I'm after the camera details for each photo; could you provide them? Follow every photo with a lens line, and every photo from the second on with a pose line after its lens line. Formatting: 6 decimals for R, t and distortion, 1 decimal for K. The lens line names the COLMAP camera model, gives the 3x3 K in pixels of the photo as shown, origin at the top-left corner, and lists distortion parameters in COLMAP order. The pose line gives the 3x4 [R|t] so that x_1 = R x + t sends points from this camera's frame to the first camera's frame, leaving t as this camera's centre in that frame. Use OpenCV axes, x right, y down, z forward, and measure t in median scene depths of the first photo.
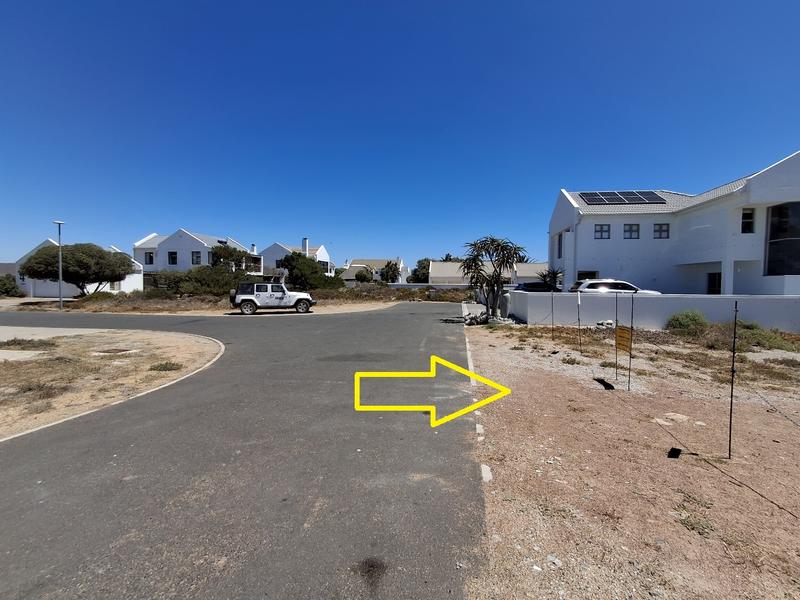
lens RADIAL K [[369.0, 0, 396.0], [0, 369.0, 295.1], [0, 0, 1]] dist [-0.003924, -0.000280]
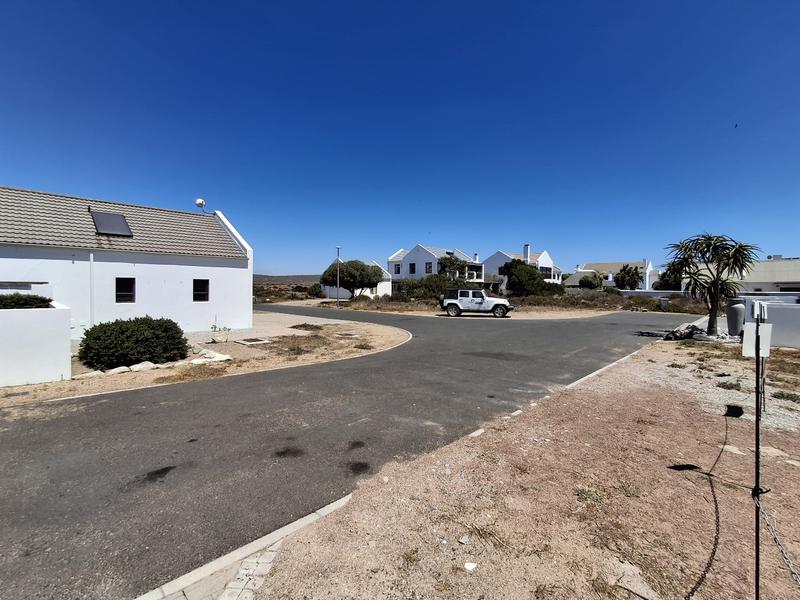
lens RADIAL K [[369.0, 0, 396.0], [0, 369.0, 295.1], [0, 0, 1]] dist [-0.003924, -0.000280]
pose [[0.810092, 0.014112, -0.586133, 0.123307], [-0.023609, 0.999685, -0.008561, -0.000343], [0.585827, 0.020773, 0.810170, -0.043196]]
